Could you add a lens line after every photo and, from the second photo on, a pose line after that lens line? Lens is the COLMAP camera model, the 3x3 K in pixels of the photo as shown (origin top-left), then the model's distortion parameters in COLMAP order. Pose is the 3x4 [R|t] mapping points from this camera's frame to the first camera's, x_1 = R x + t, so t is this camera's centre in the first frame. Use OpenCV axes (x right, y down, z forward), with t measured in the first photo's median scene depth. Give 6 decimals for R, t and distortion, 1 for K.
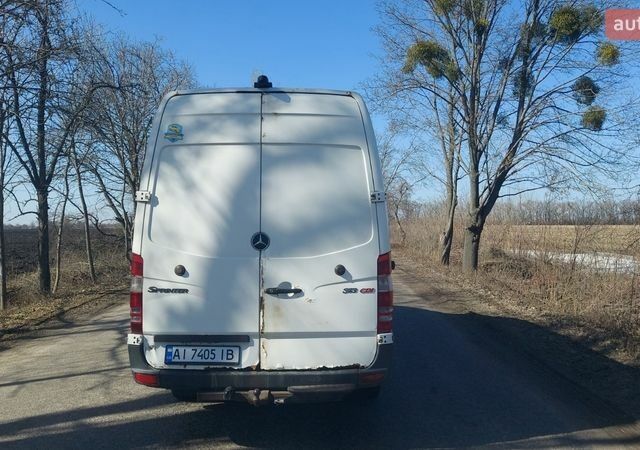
lens RADIAL K [[570.4, 0, 317.7], [0, 570.4, 223.5], [0, 0, 1]] dist [0.124879, -0.197151]
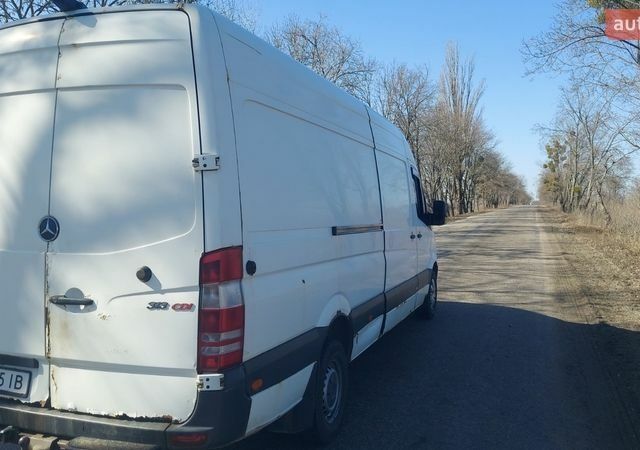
lens RADIAL K [[570.4, 0, 317.7], [0, 570.4, 223.5], [0, 0, 1]] dist [0.124879, -0.197151]
pose [[0.939888, 0.013764, -0.341205, 0.453400], [-0.001746, 0.999368, 0.035502, -0.001264], [0.341478, -0.032772, 0.939318, 0.438558]]
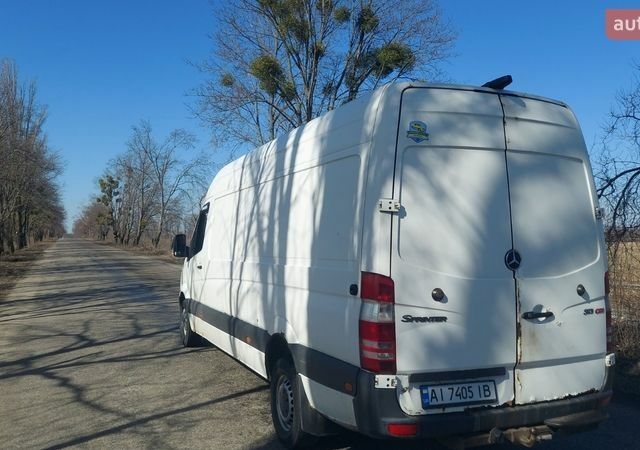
lens RADIAL K [[570.4, 0, 317.7], [0, 570.4, 223.5], [0, 0, 1]] dist [0.124879, -0.197151]
pose [[0.915618, 0.017906, 0.401650, -0.737155], [-0.008300, 0.999637, -0.025645, 0.000404], [-0.401963, 0.020147, 0.915434, 0.296977]]
